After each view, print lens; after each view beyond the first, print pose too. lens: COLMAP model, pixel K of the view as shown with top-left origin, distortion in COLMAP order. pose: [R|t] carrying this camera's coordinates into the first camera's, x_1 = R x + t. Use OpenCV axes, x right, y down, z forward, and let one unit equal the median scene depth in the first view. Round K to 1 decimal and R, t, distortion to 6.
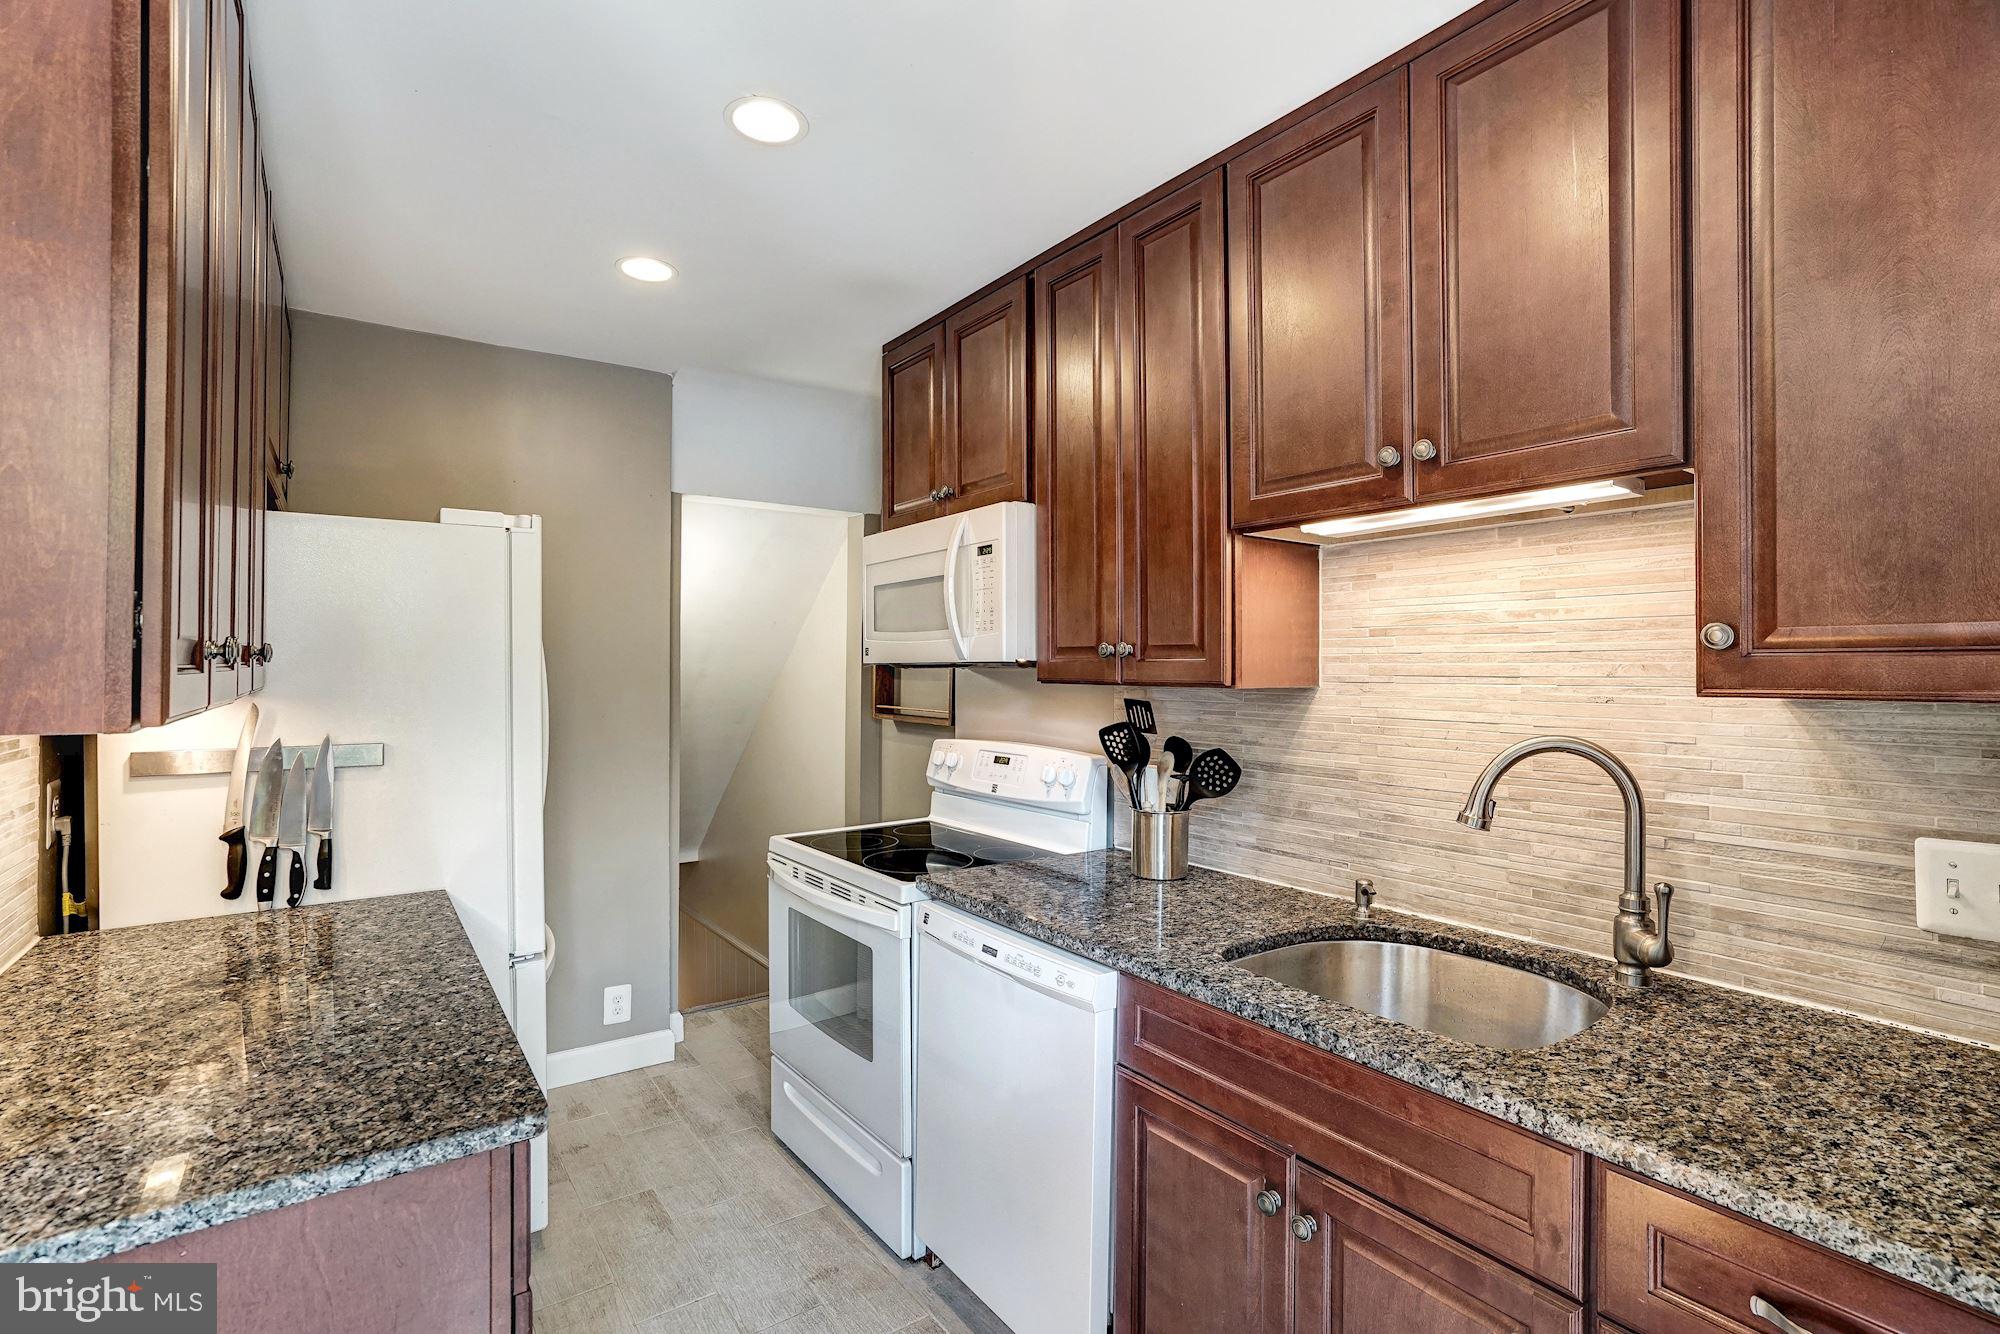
lens RADIAL K [[911.7, 0, 1000.0], [0, 911.7, 667.0], [0, 0, 1]] dist [-0.046150, 0.023225]
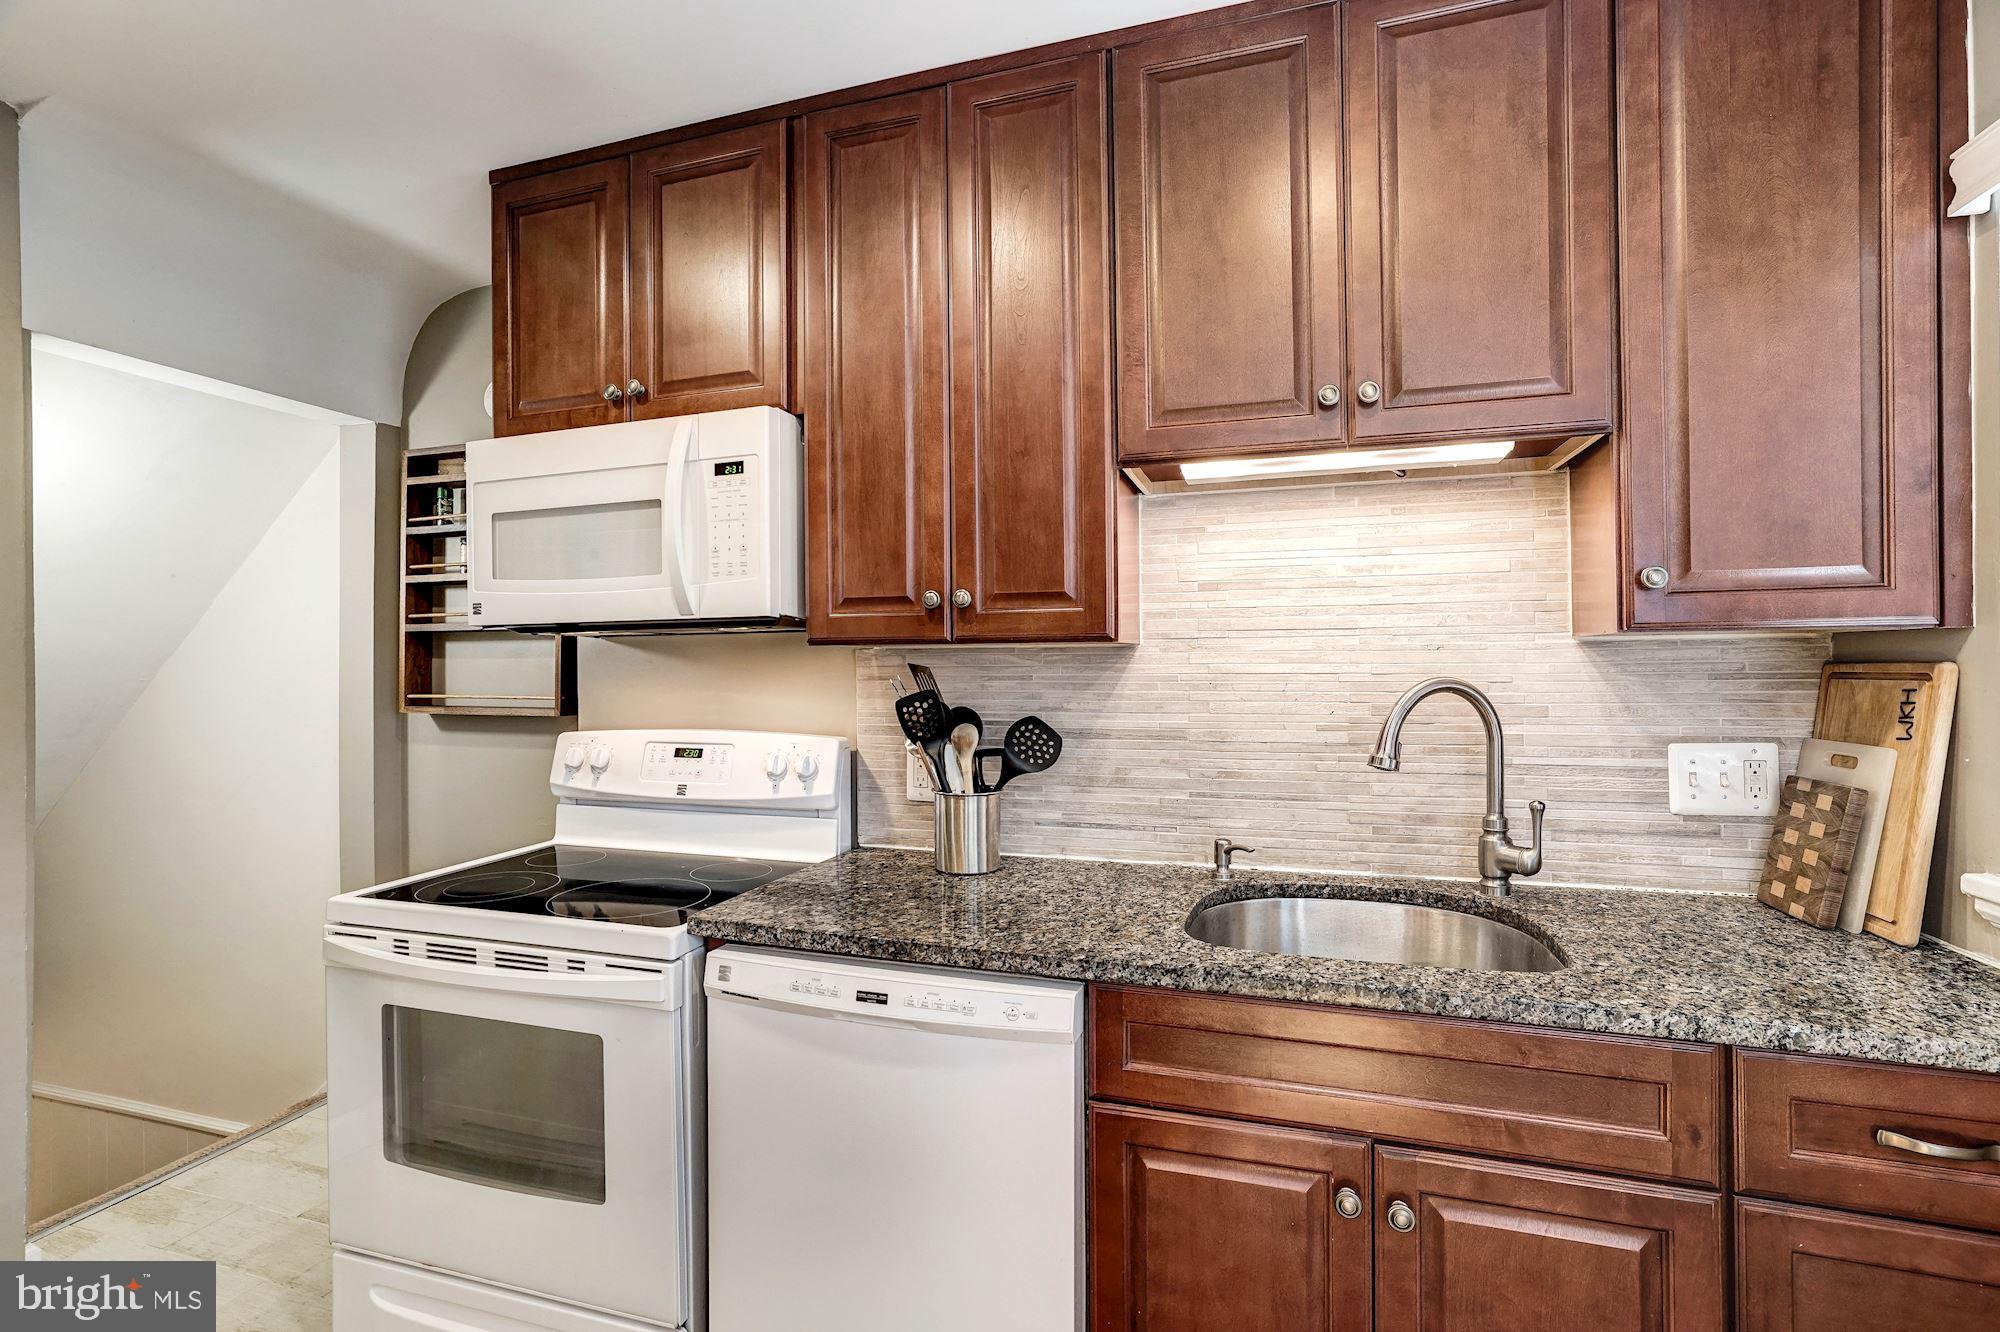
lens RADIAL K [[911.7, 0, 1000.0], [0, 911.7, 666.0], [0, 0, 1]] dist [-0.046150, 0.023225]
pose [[0.810451, -0.010760, 0.585707, -0.370808], [0.009260, 0.999942, 0.005558, 0.043194], [-0.585733, 0.000919, 0.810504, 0.361953]]
